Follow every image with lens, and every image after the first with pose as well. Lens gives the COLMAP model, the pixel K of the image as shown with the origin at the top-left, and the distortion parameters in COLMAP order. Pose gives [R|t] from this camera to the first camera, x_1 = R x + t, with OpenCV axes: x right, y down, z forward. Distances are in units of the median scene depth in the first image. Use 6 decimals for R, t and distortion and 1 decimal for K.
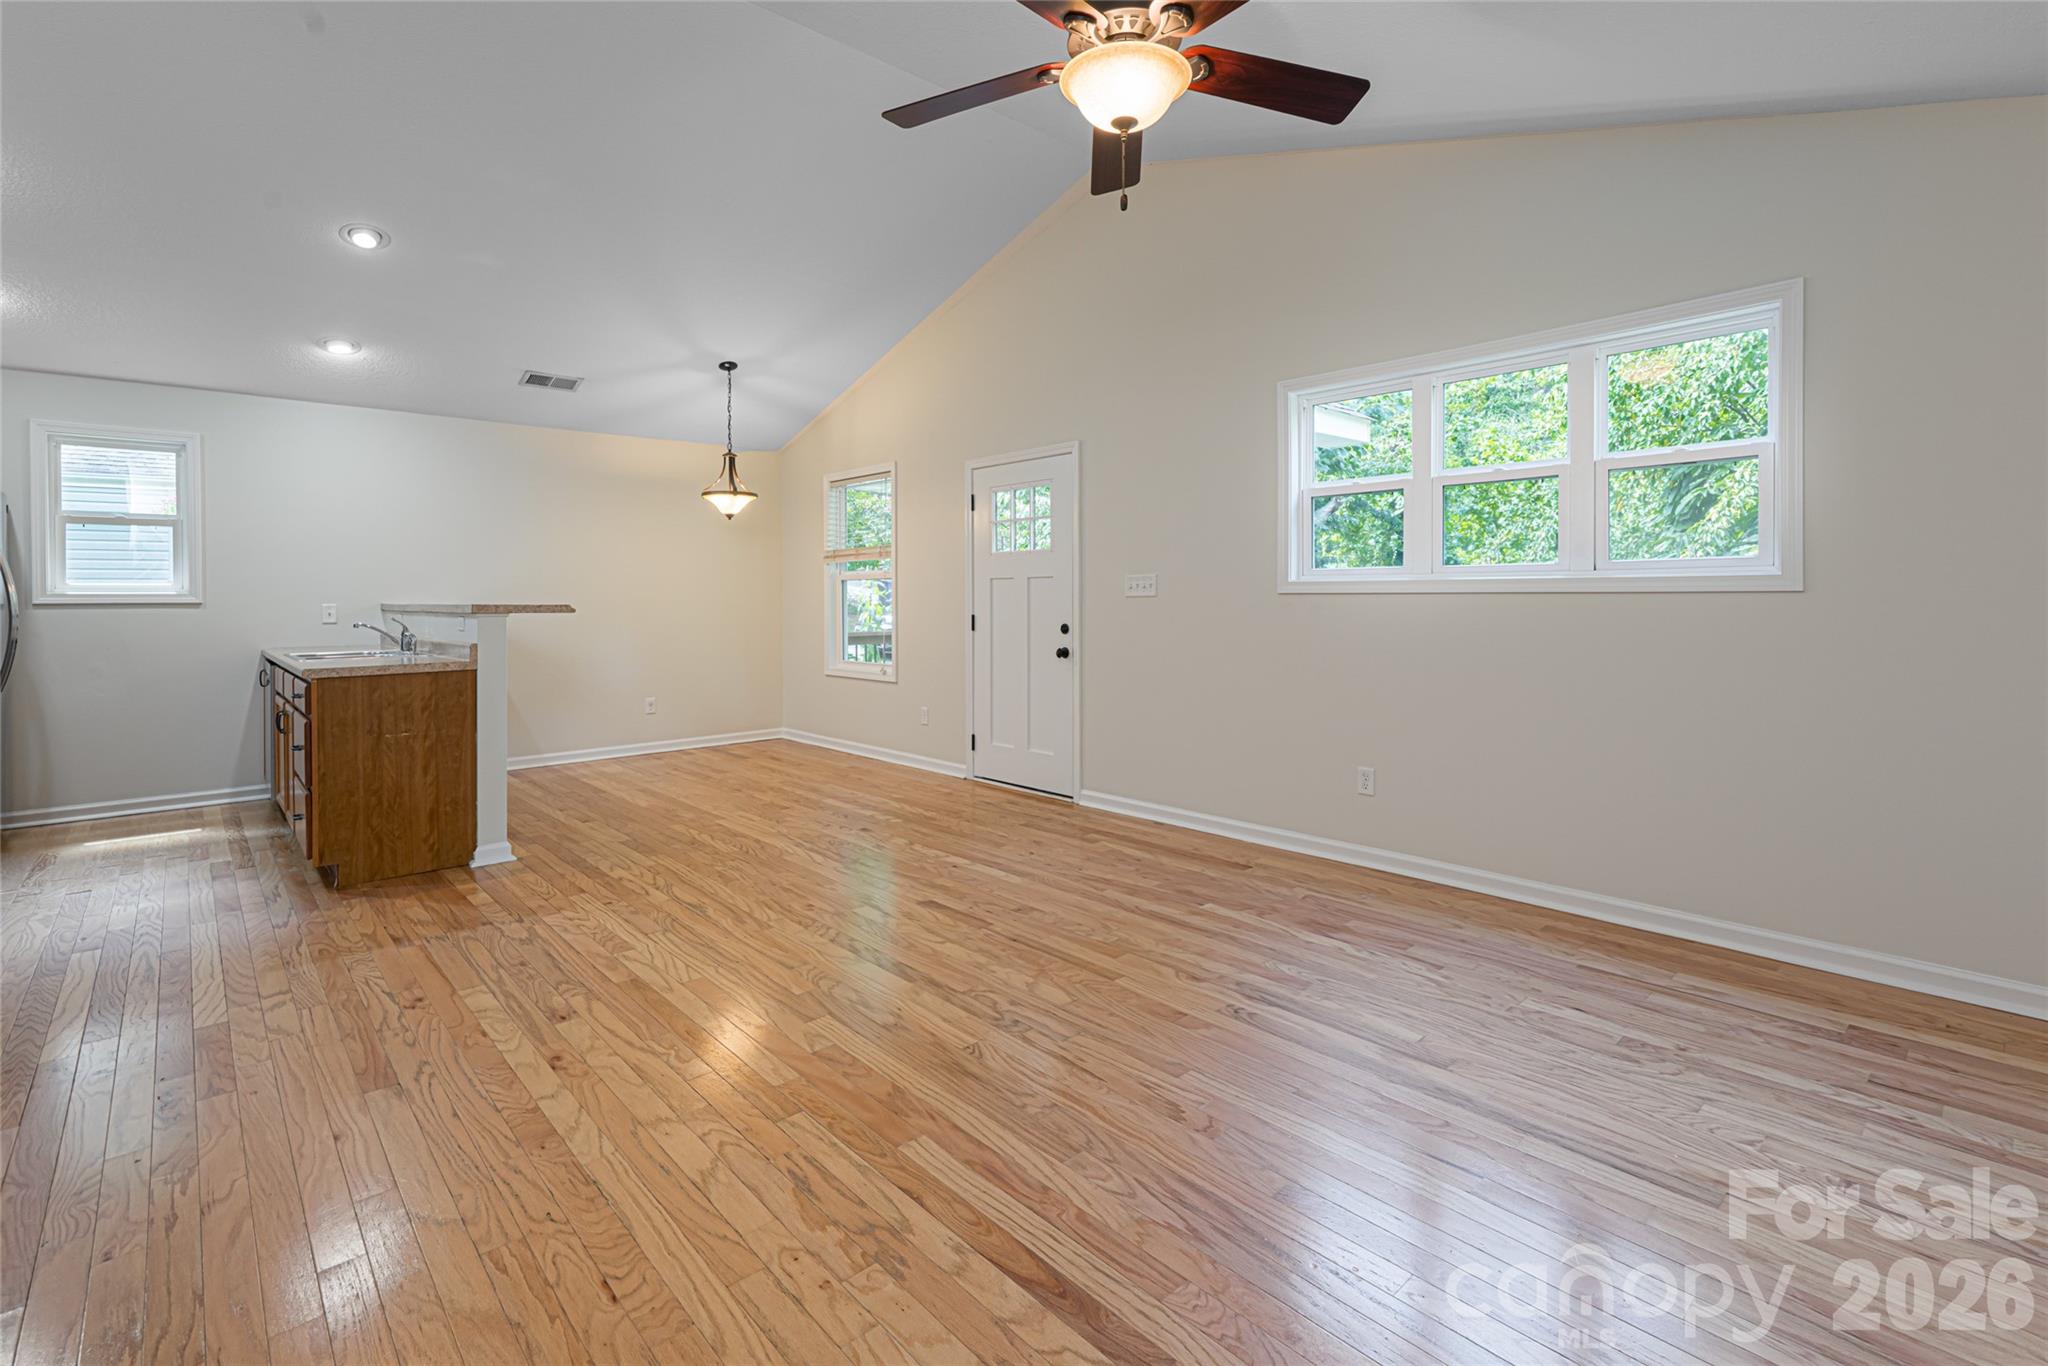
lens RADIAL K [[926.7, 0, 1016.2], [0, 926.7, 615.8], [0, 0, 1]] dist [-0.001053, -0.000116]
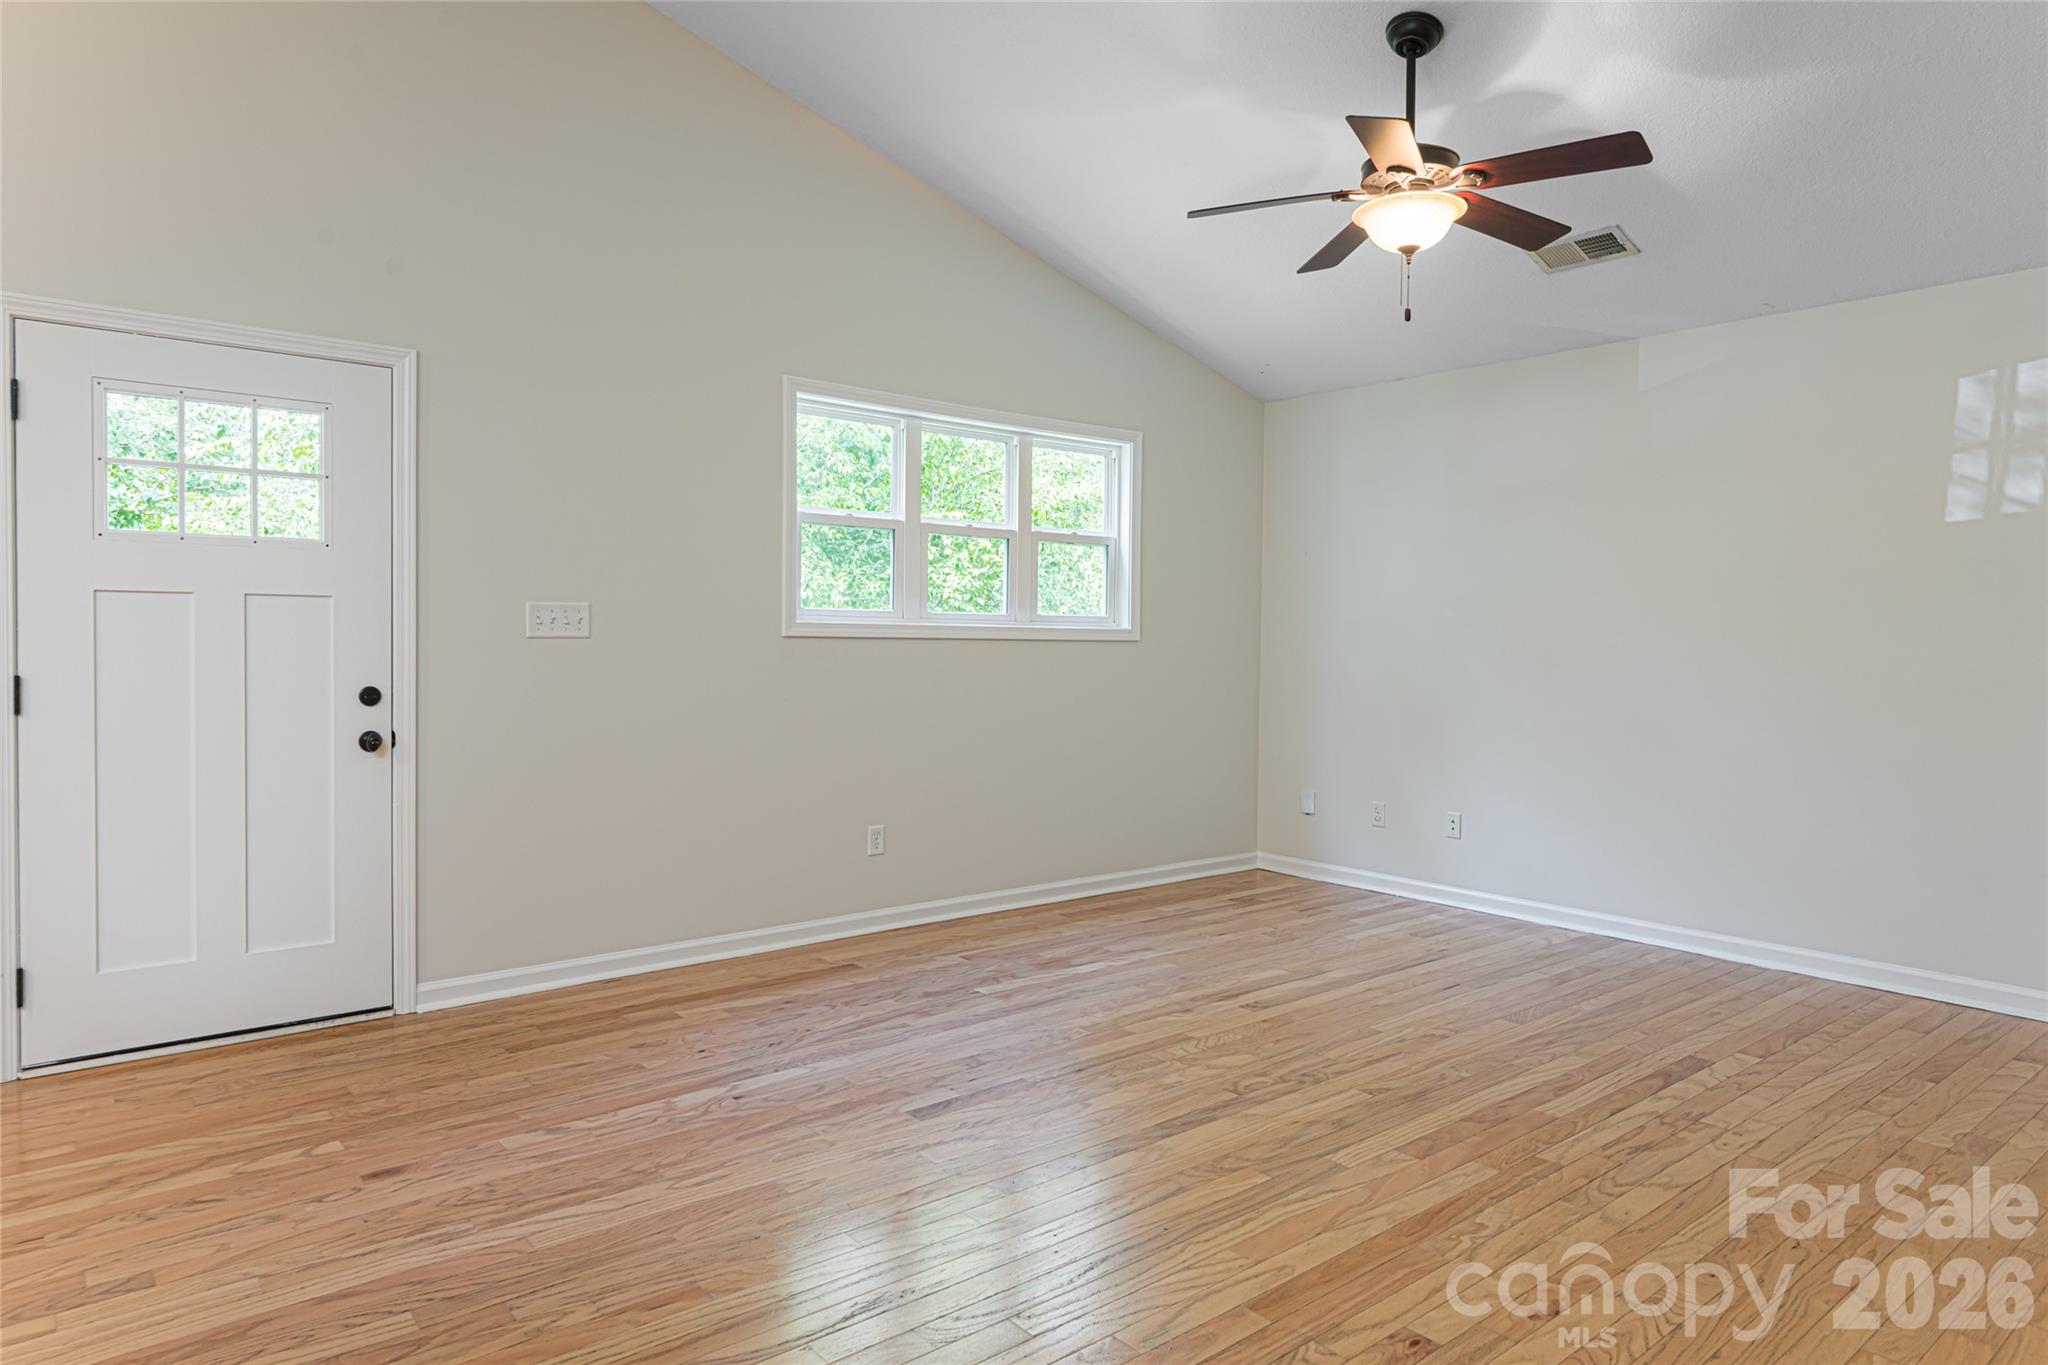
lens RADIAL K [[1225.6, 0, 1024.0], [0, 1225.6, 682.5], [0, 0, 1]] dist [0.002771, 0.000898]
pose [[0.048210, -0.028550, 0.998429, -1.176221], [0.011025, 0.999546, 0.028050, -0.017462], [-0.998776, 0.009655, 0.048503, 1.109398]]
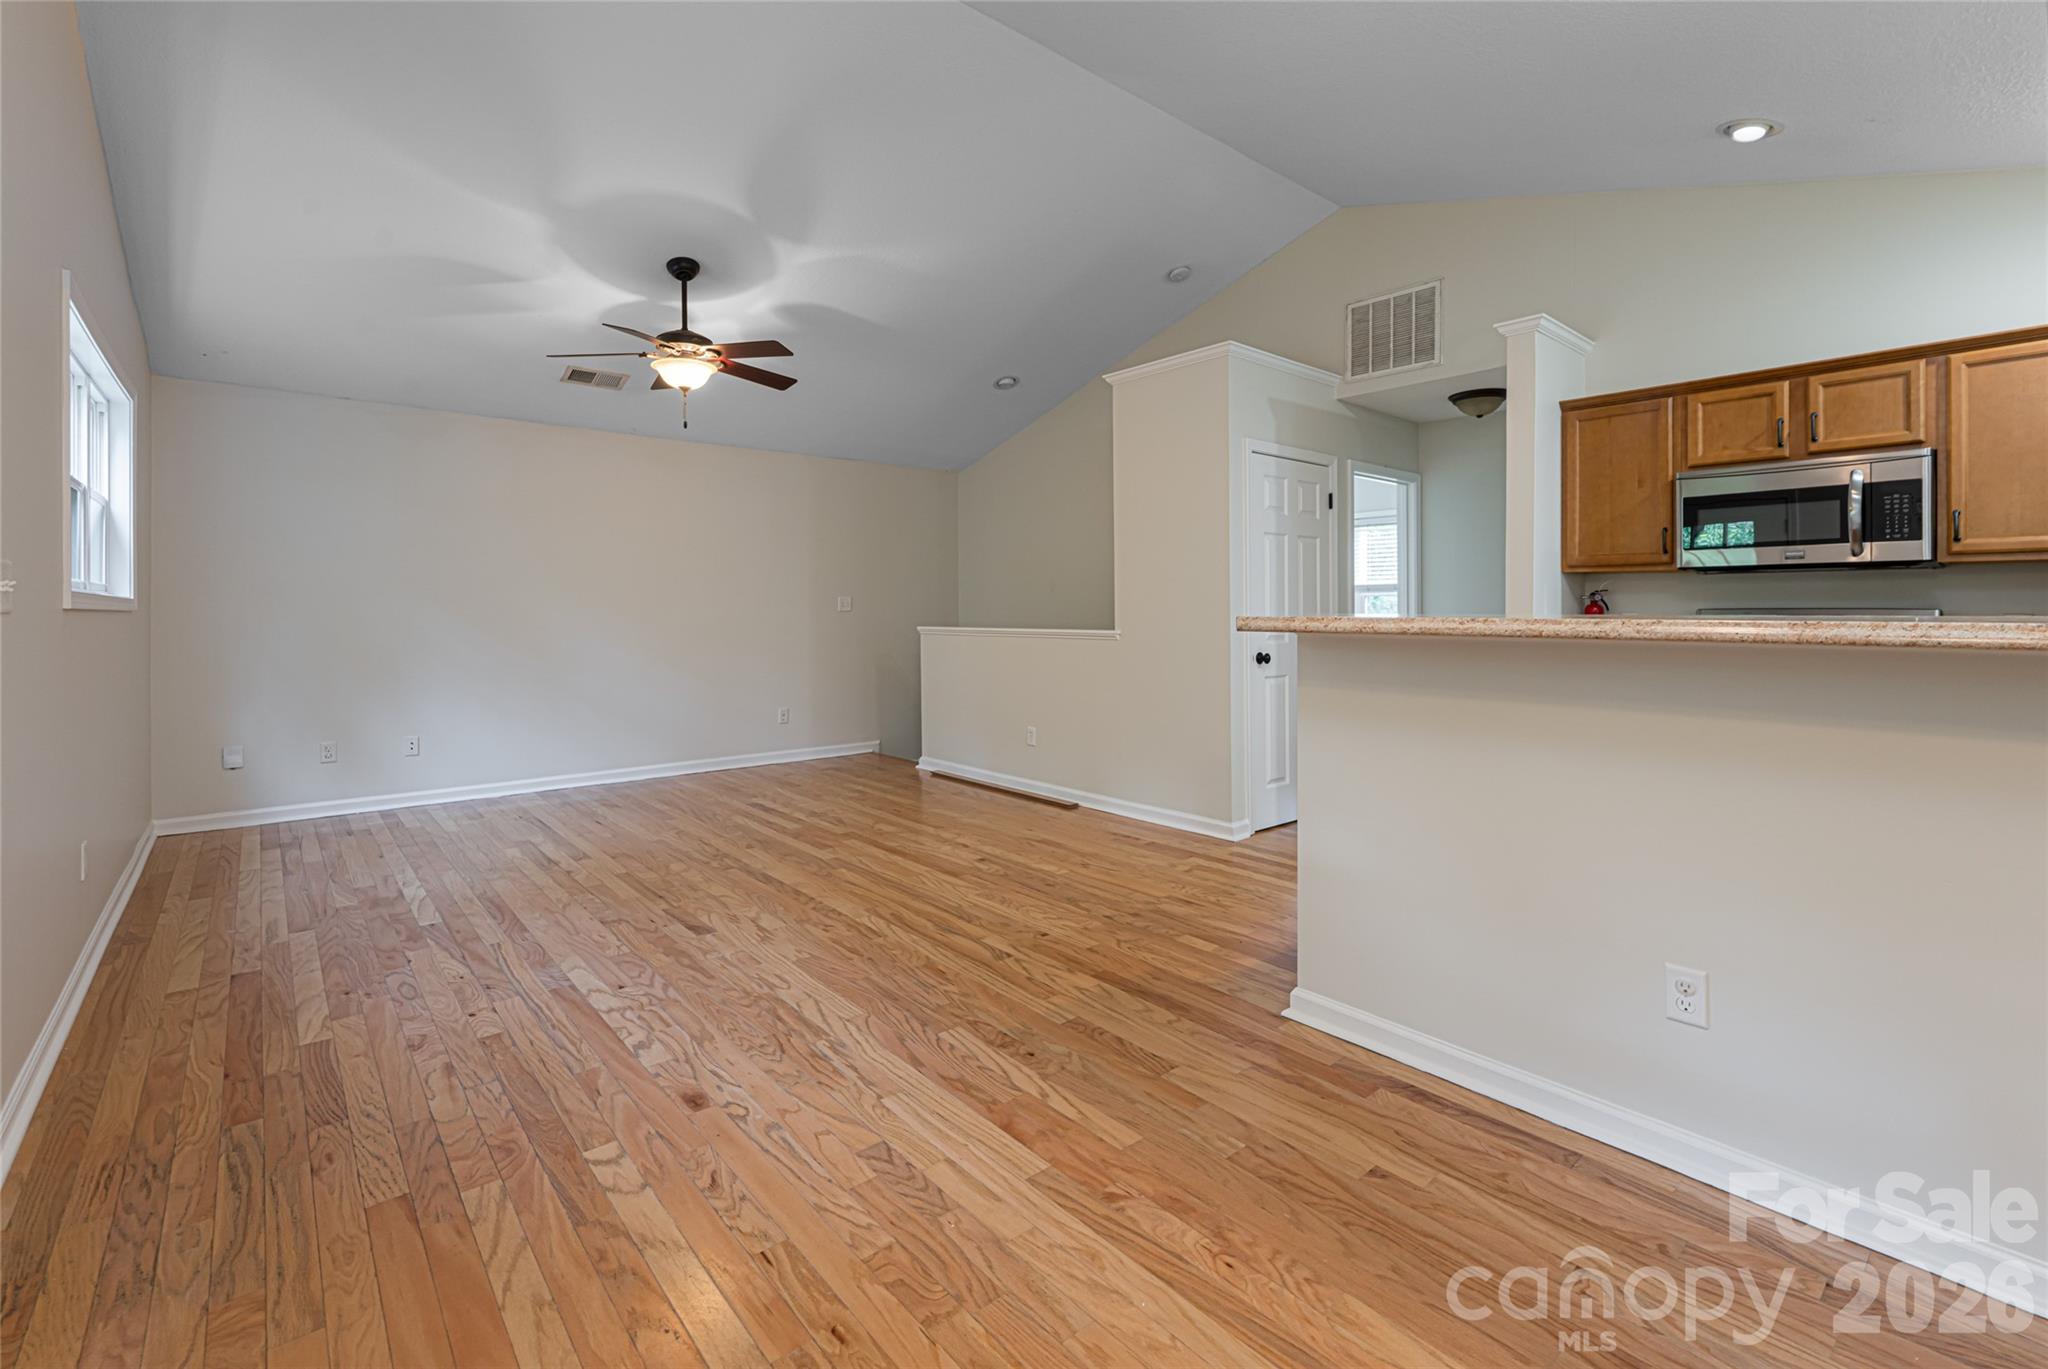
lens RADIAL K [[896.2, 0, 1030.7], [0, 896.2, 613.8], [0, 0, 1]] dist [-0.001382, 0.000055]
pose [[-0.999647, 0.008302, 0.025254, -0.570557], [0.008890, 0.999690, 0.023249, -0.041221], [-0.025053, 0.023465, -0.999411, 2.379509]]
